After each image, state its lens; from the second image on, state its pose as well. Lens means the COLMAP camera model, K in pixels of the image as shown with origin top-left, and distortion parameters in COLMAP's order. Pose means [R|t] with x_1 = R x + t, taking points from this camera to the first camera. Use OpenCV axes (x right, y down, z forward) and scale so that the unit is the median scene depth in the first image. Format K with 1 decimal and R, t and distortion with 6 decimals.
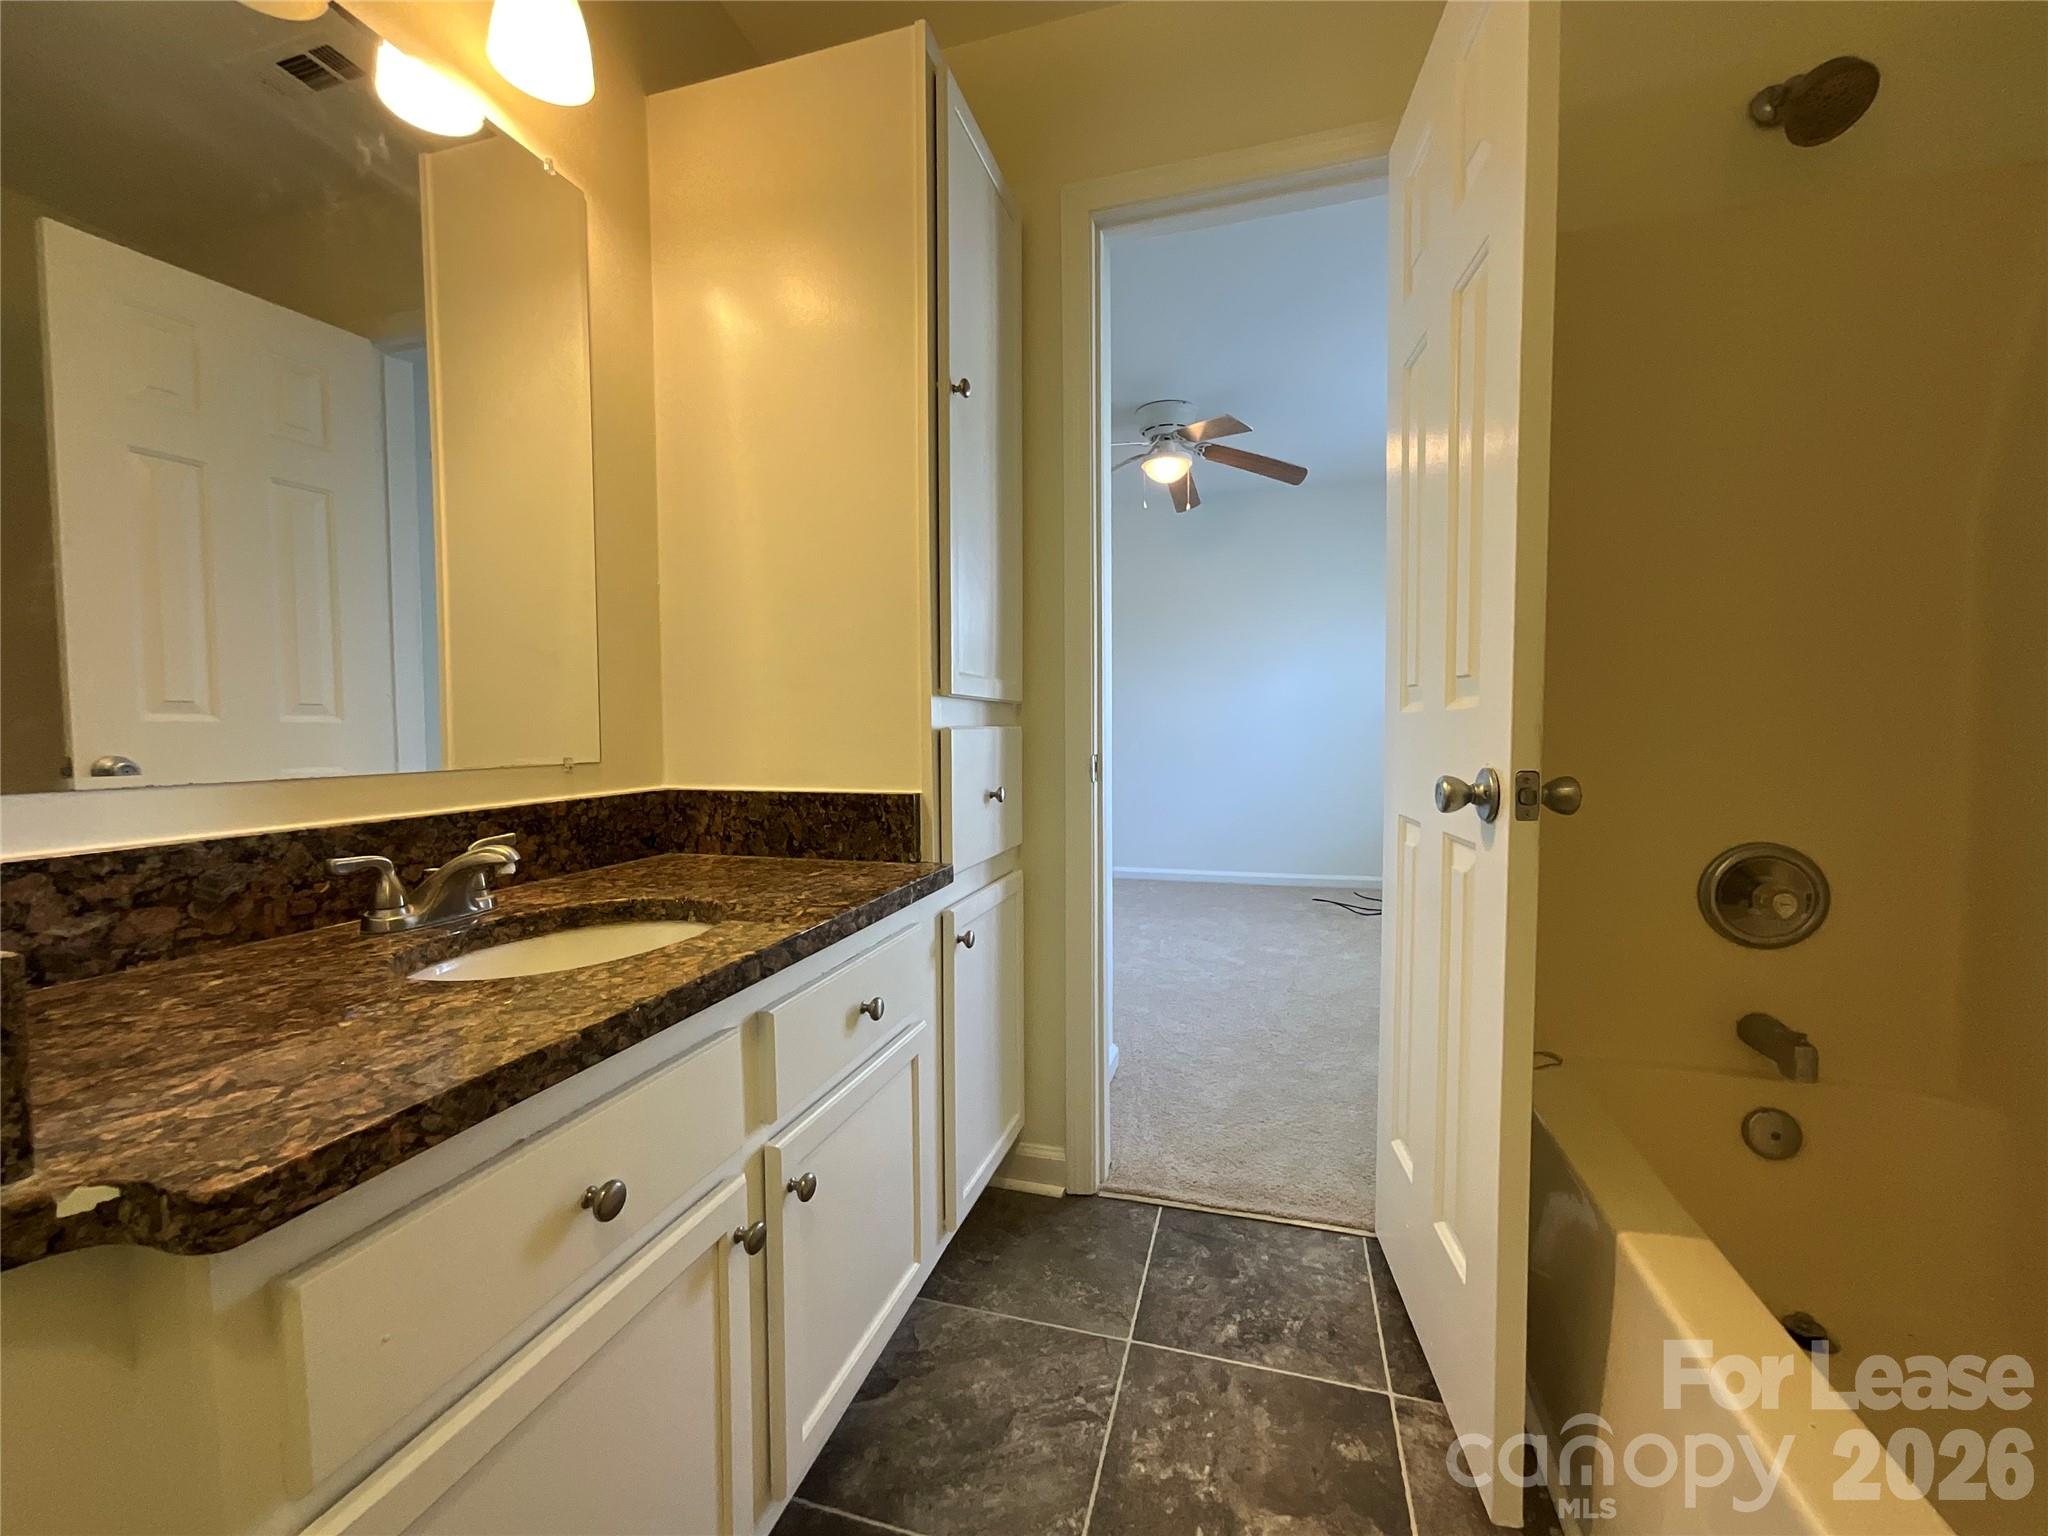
lens RADIAL K [[830.1, 0, 1028.9], [0, 830.1, 764.8], [0, 0, 1]] dist [0.007484, -0.000236]
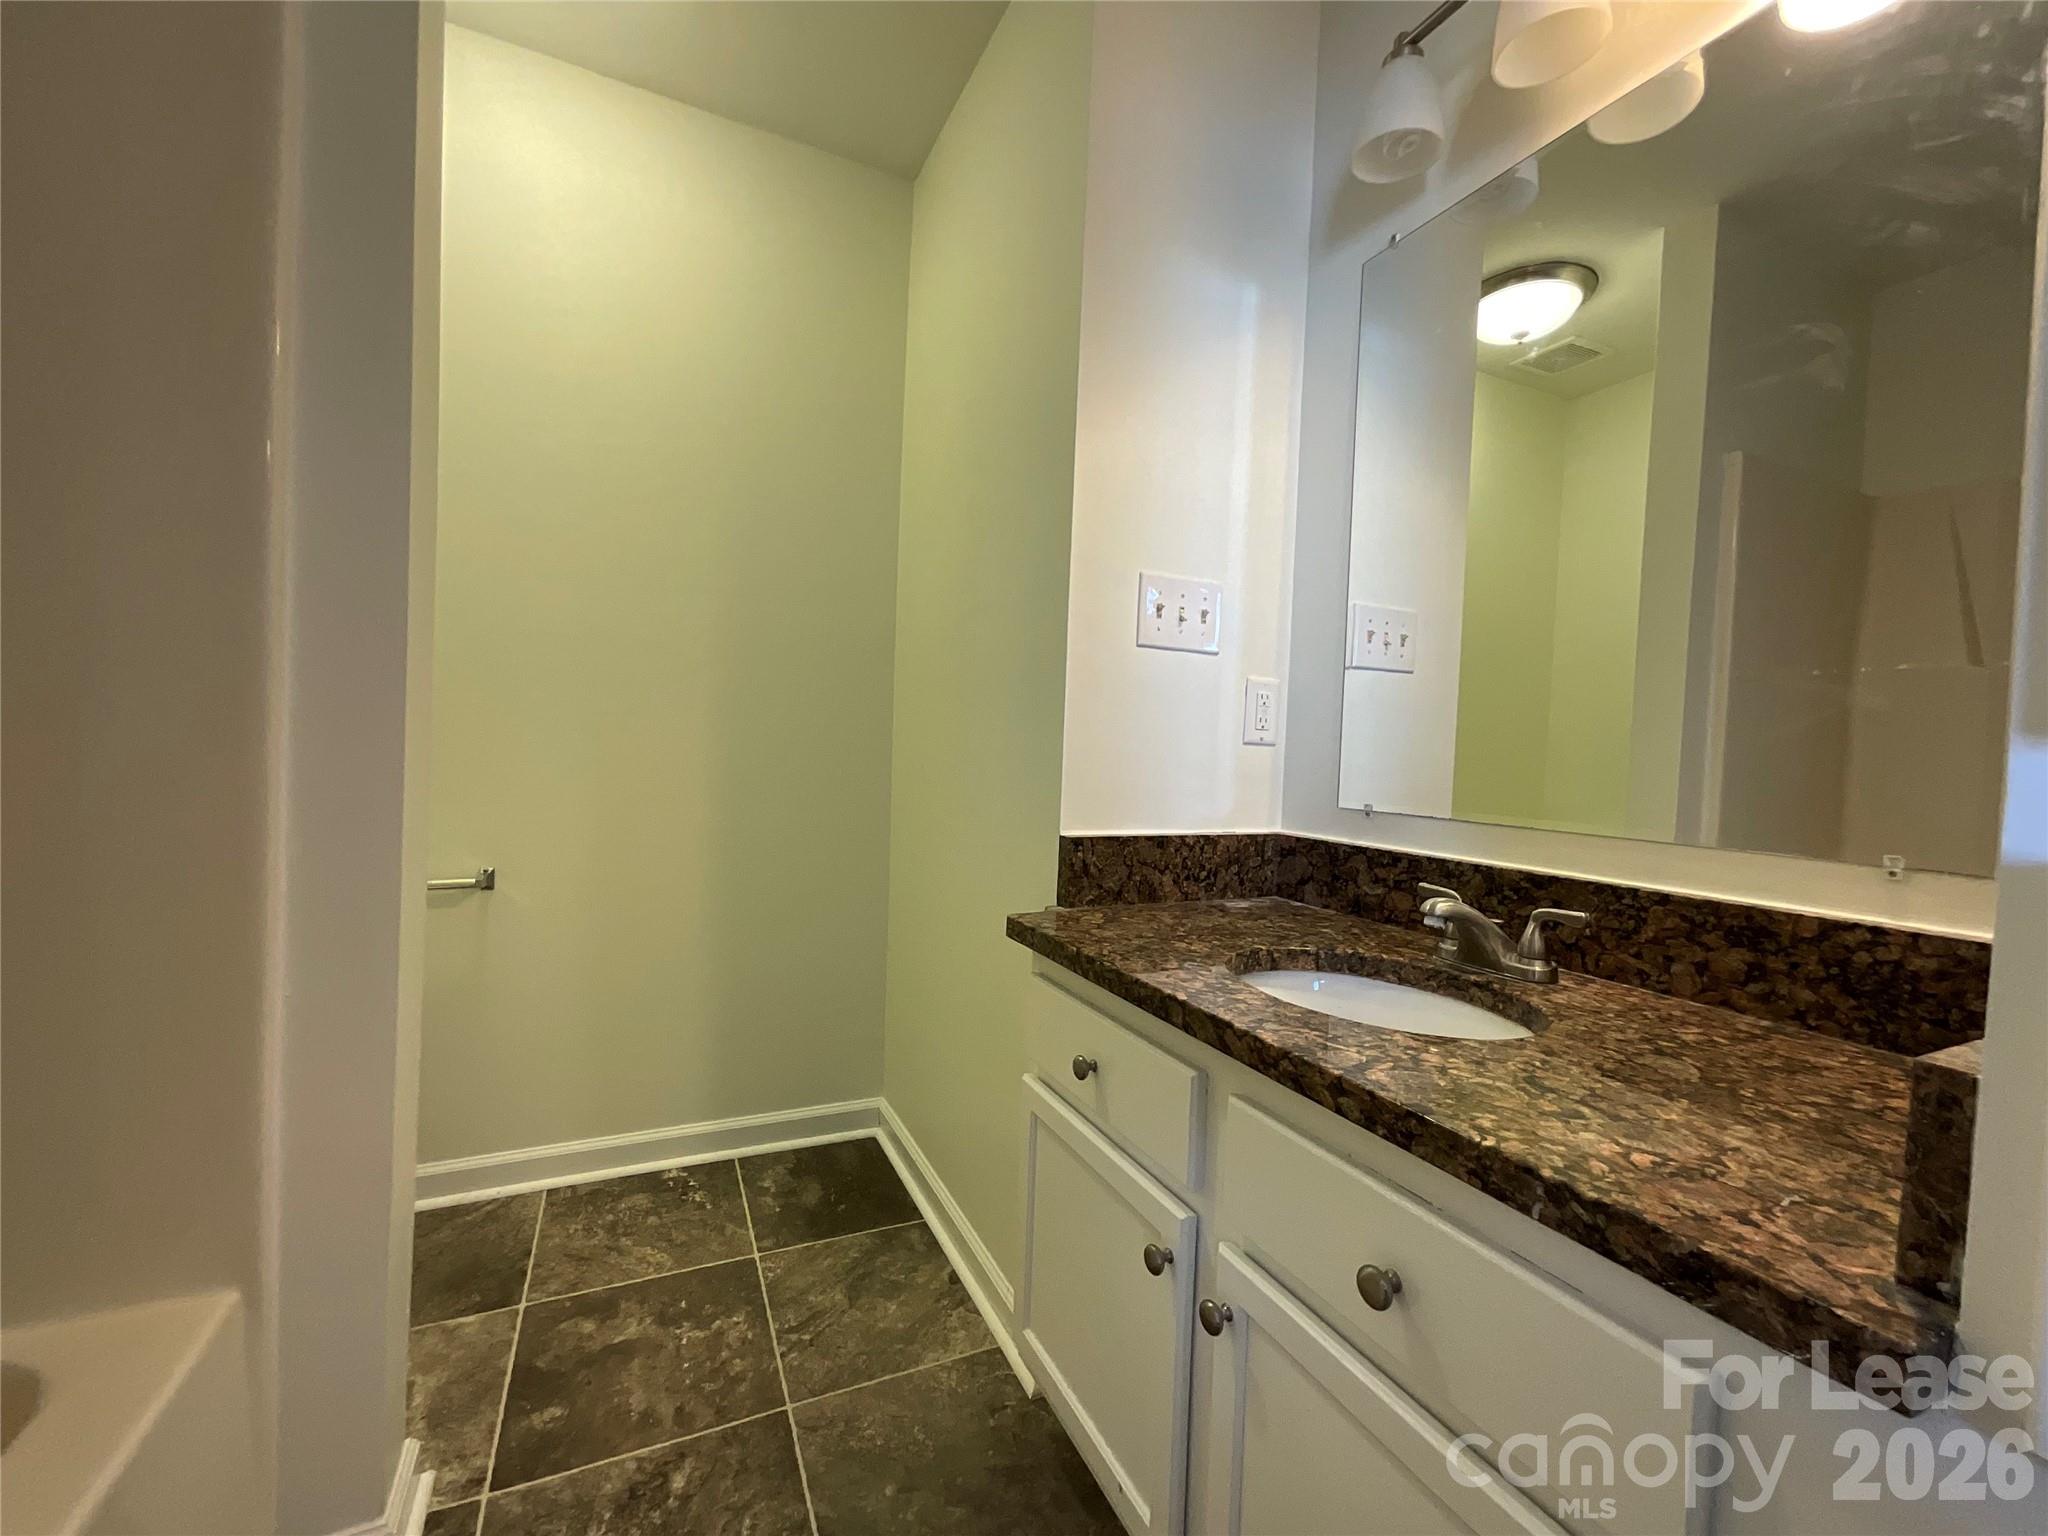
lens RADIAL K [[830.1, 0, 1071.3], [0, 830.1, 862.8], [0, 0, 1]] dist [0.007484, -0.000236]
pose [[-0.726098, 0.064217, -0.684586, 0.445799], [-0.072102, 0.983029, 0.168687, -0.096840], [0.683801, 0.171843, -0.709145, 1.597415]]
